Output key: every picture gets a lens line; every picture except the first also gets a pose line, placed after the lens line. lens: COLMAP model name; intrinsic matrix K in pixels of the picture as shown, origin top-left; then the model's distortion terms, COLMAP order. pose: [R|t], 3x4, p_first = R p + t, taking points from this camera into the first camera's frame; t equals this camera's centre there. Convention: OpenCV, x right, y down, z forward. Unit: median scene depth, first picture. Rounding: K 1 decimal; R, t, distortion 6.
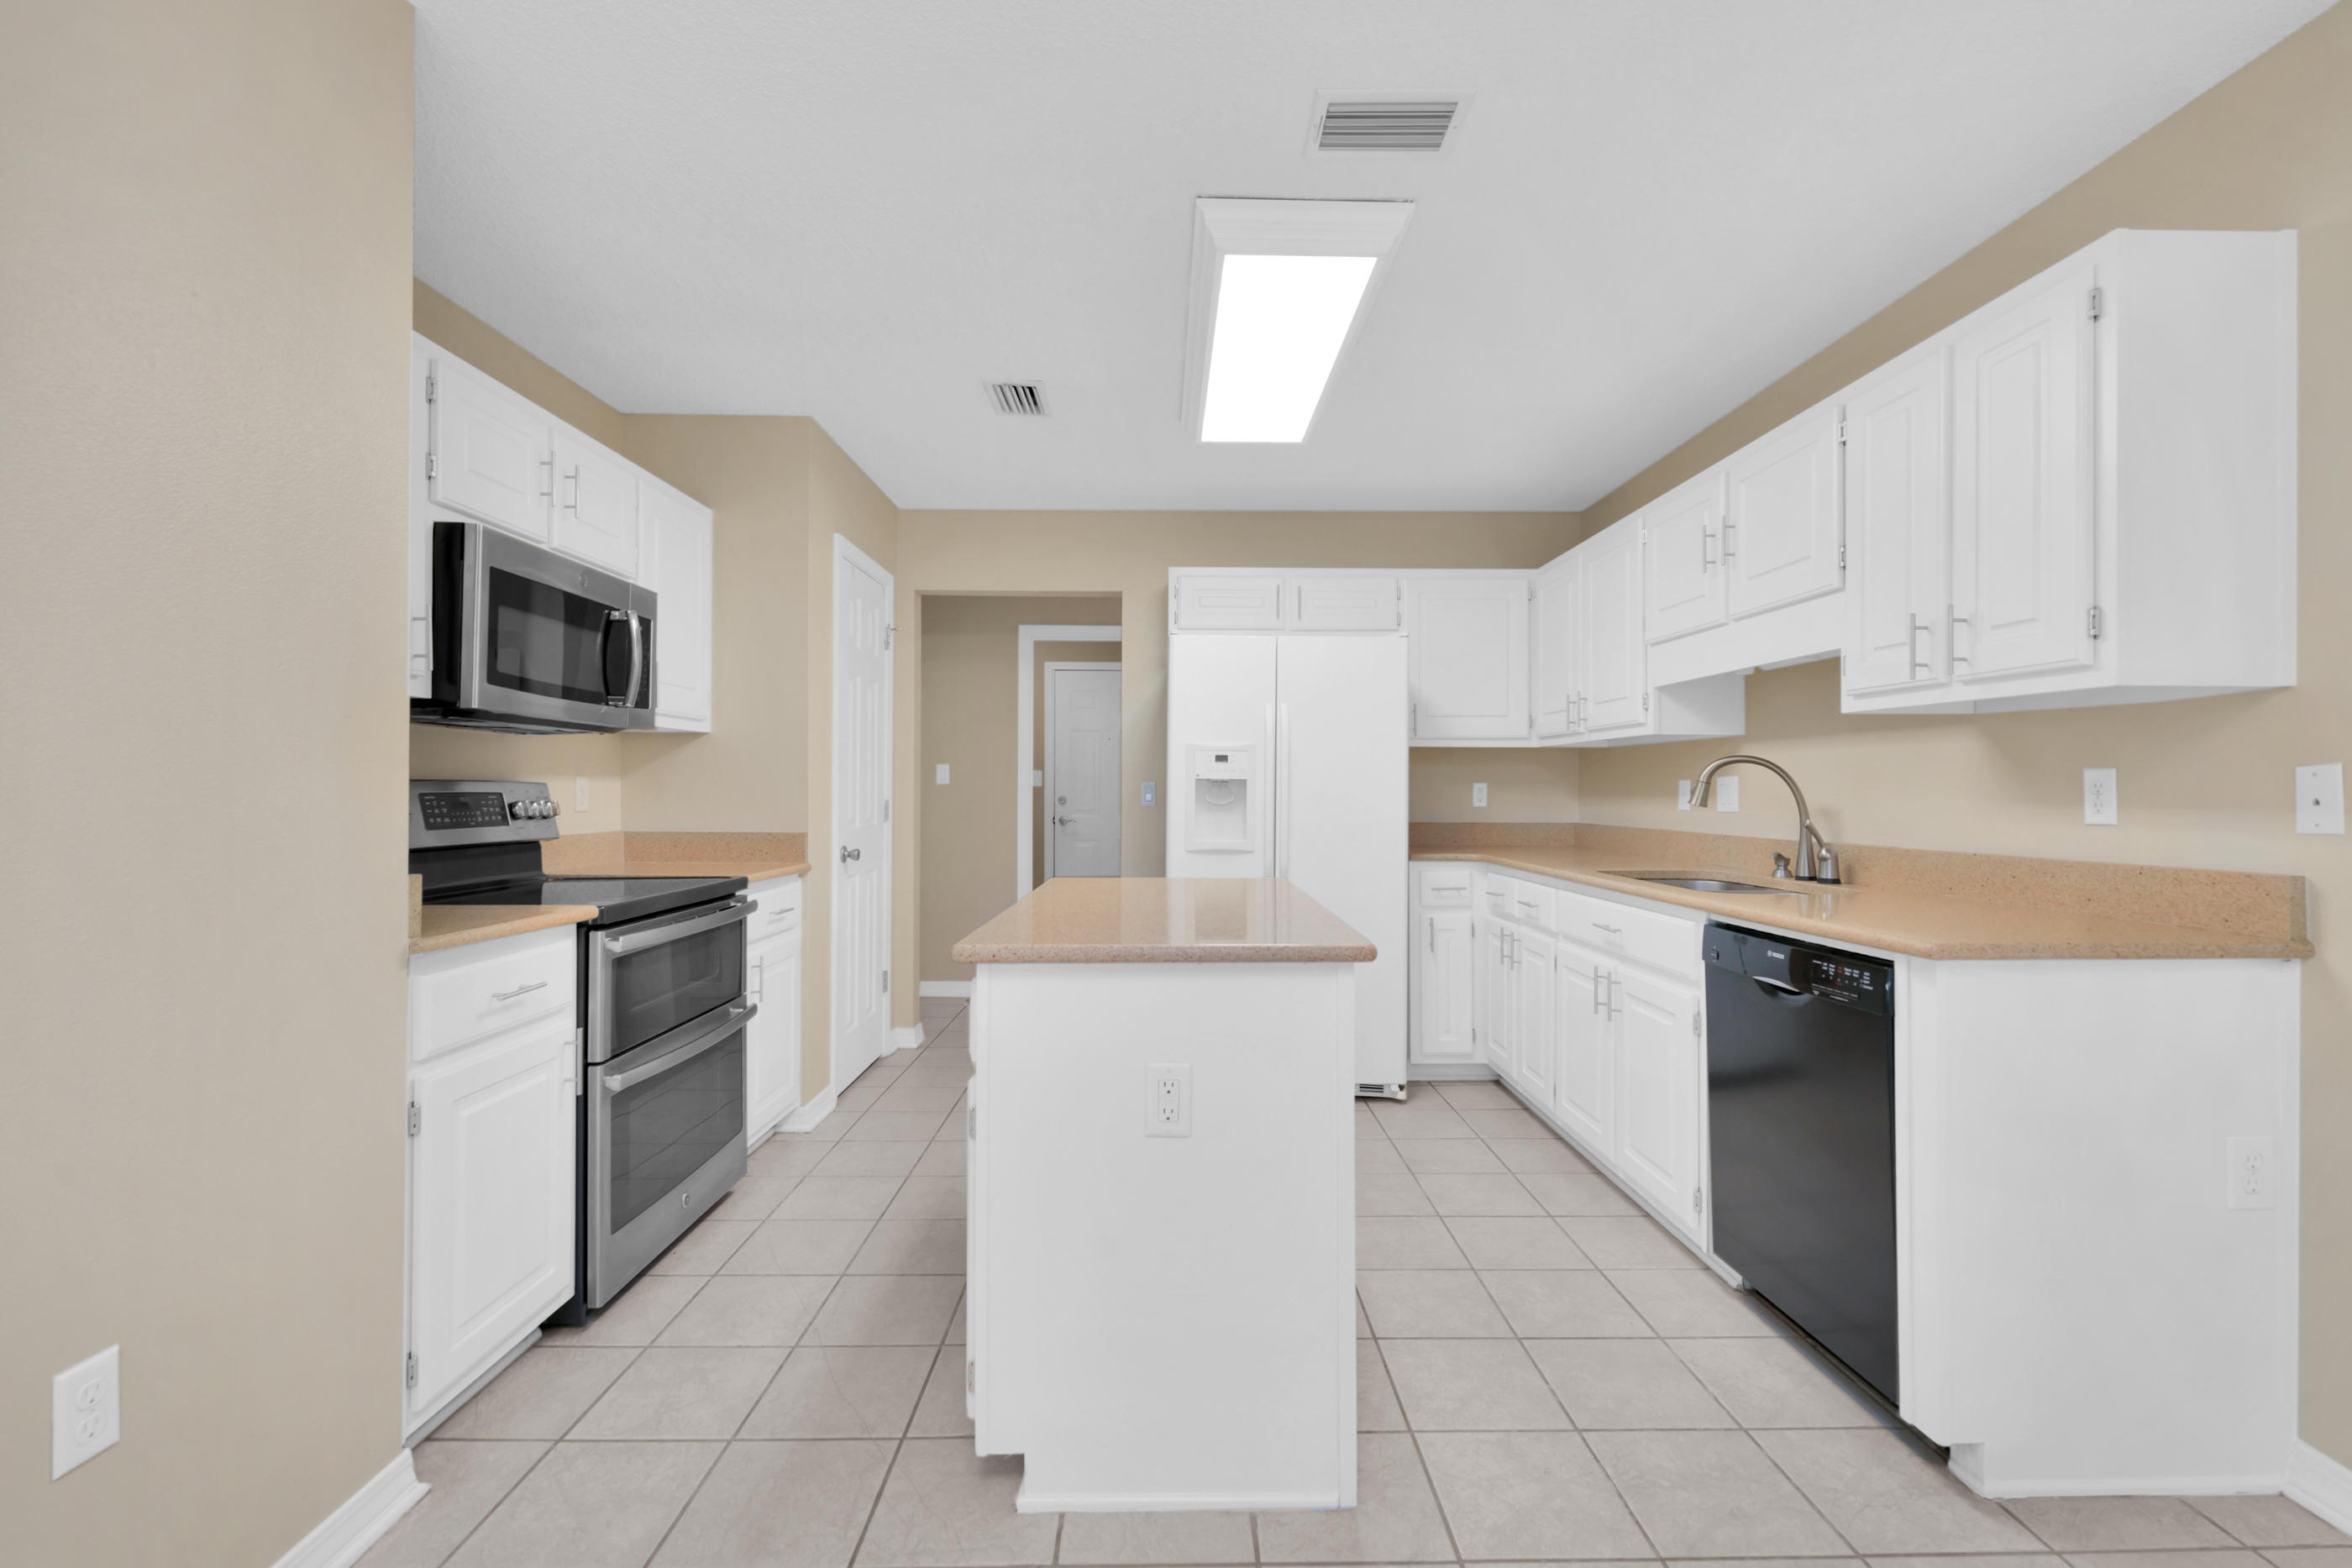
lens RADIAL K [[1057.3, 0, 1184.1], [0, 1057.3, 791.6], [0, 0, 1]] dist [0.001753, -0.000228]
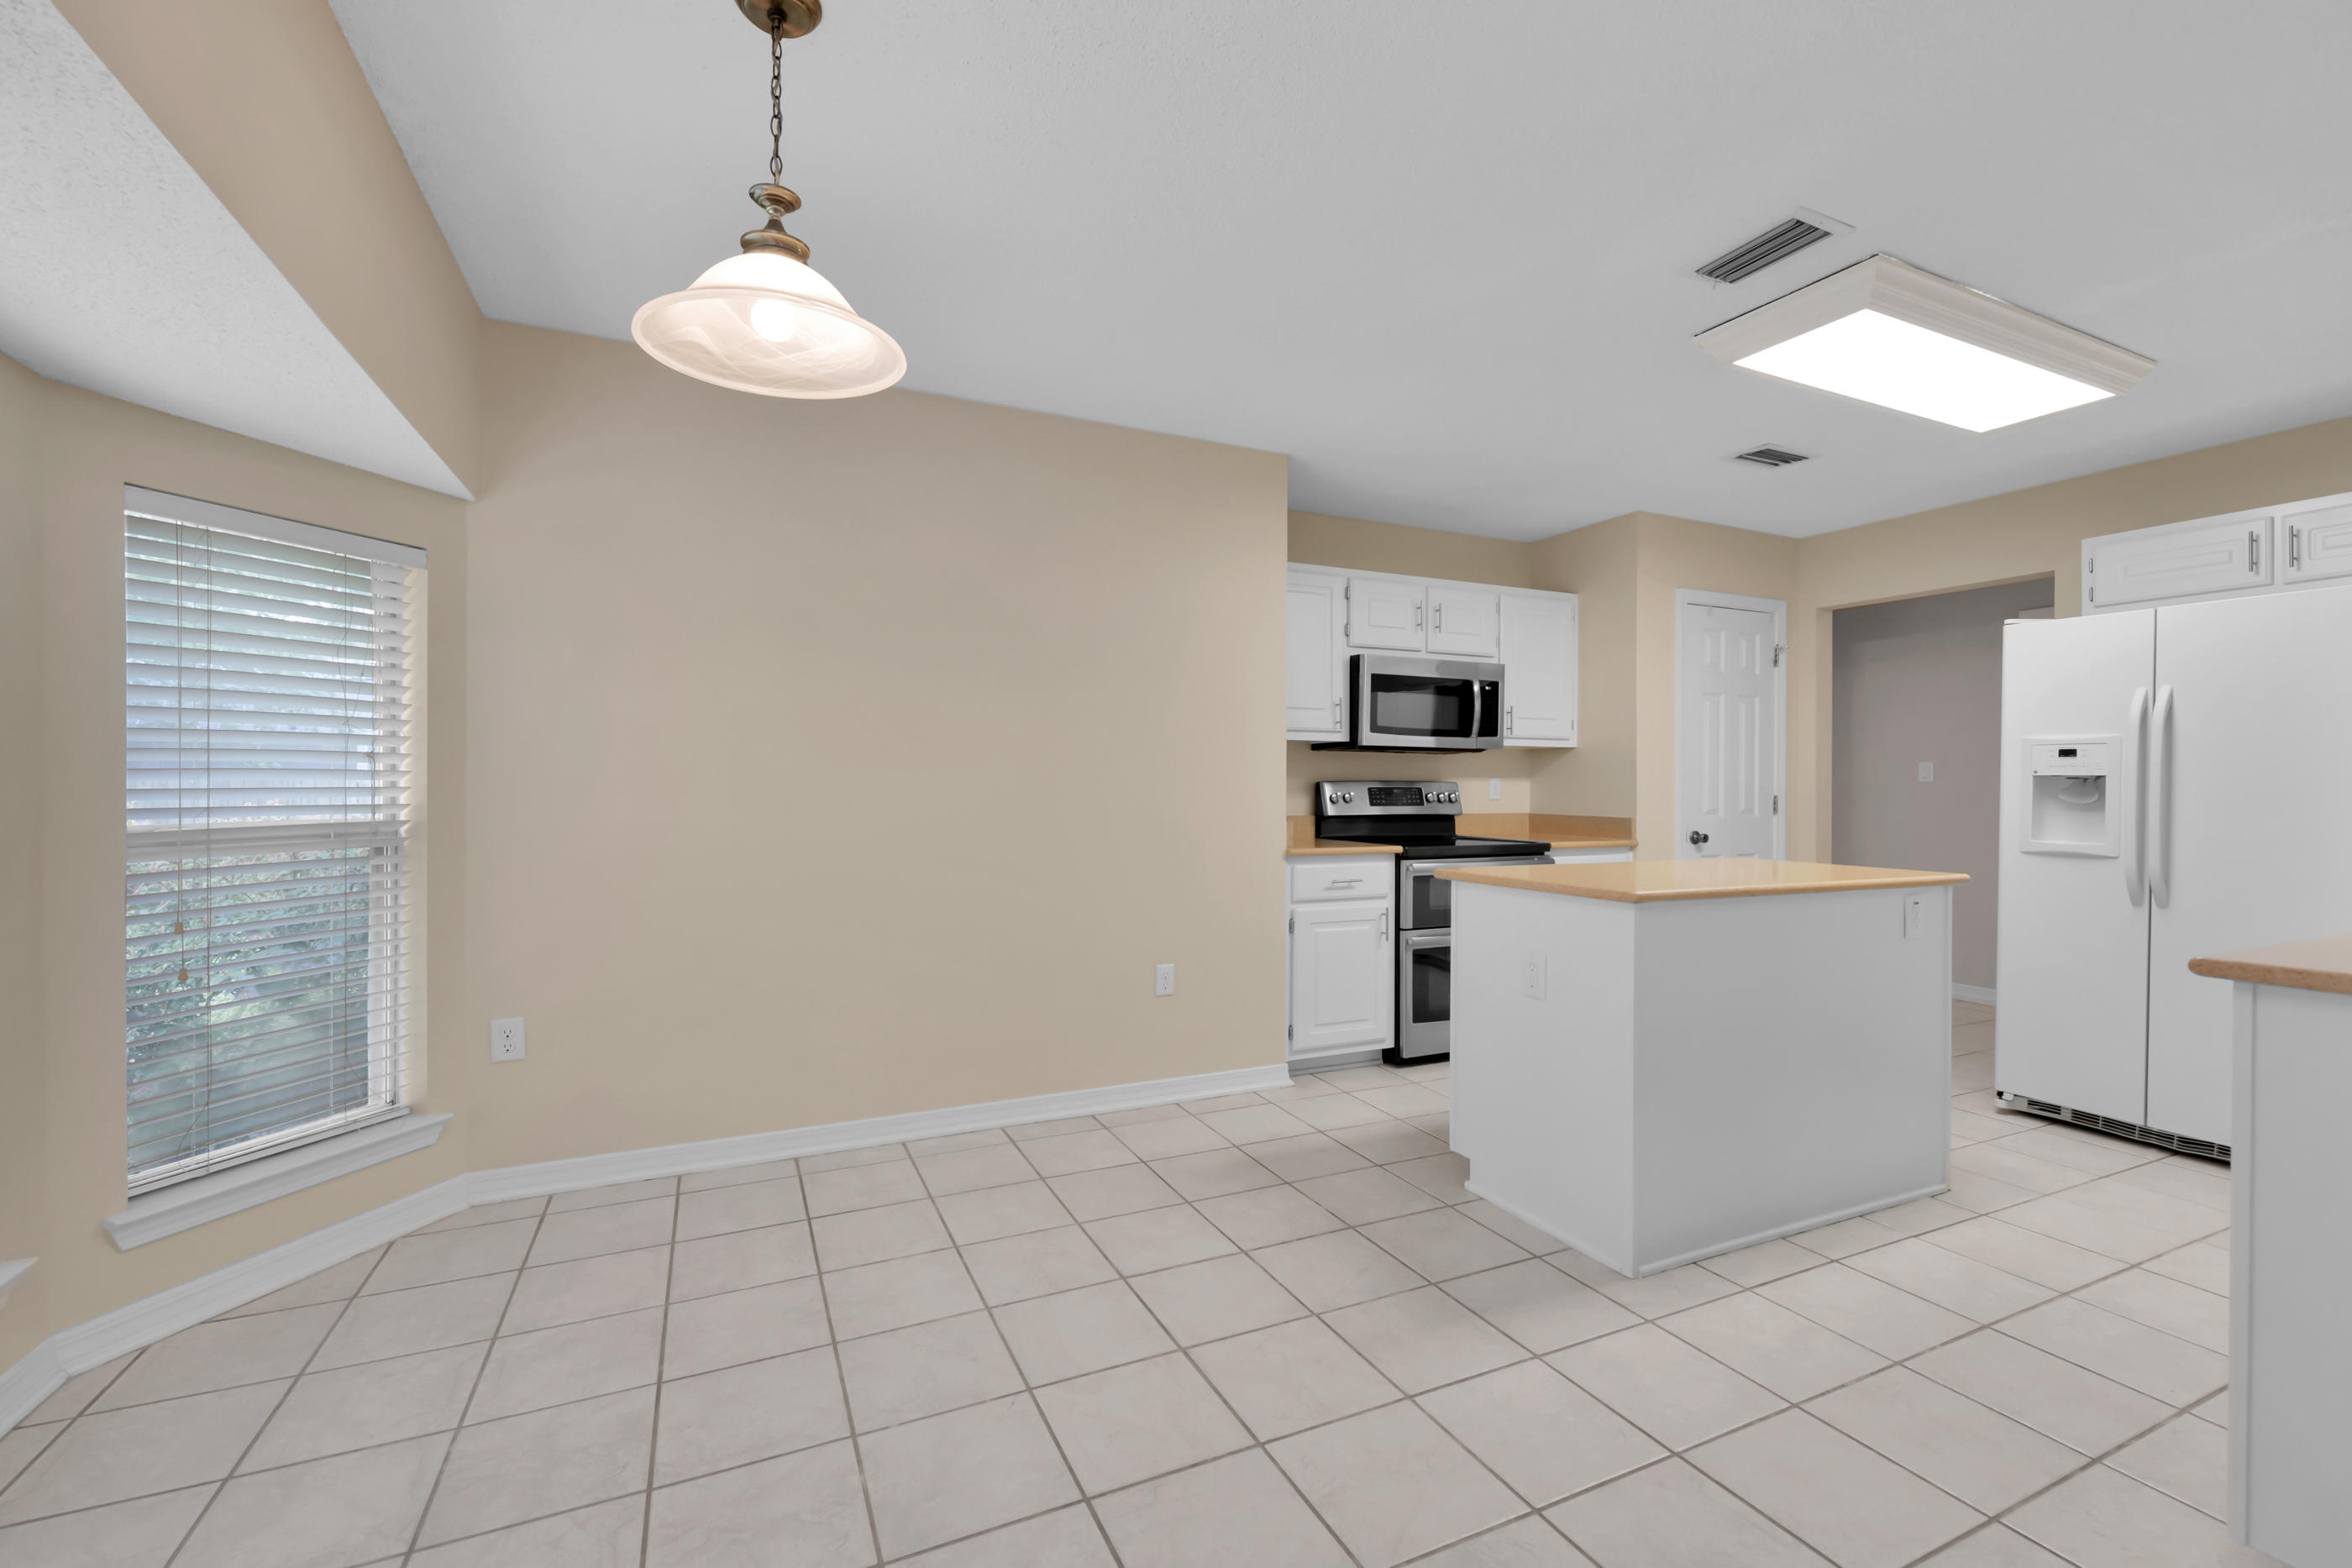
lens RADIAL K [[957.4, 0, 1165.2], [0, 957.4, 791.0], [0, 0, 1]] dist [-0.003930, -0.001468]
pose [[0.407428, 0.004298, -0.913227, 0.705937], [-0.004468, 0.999986, 0.002713, 0.004824], [0.913226, 0.002975, 0.407442, -0.076007]]
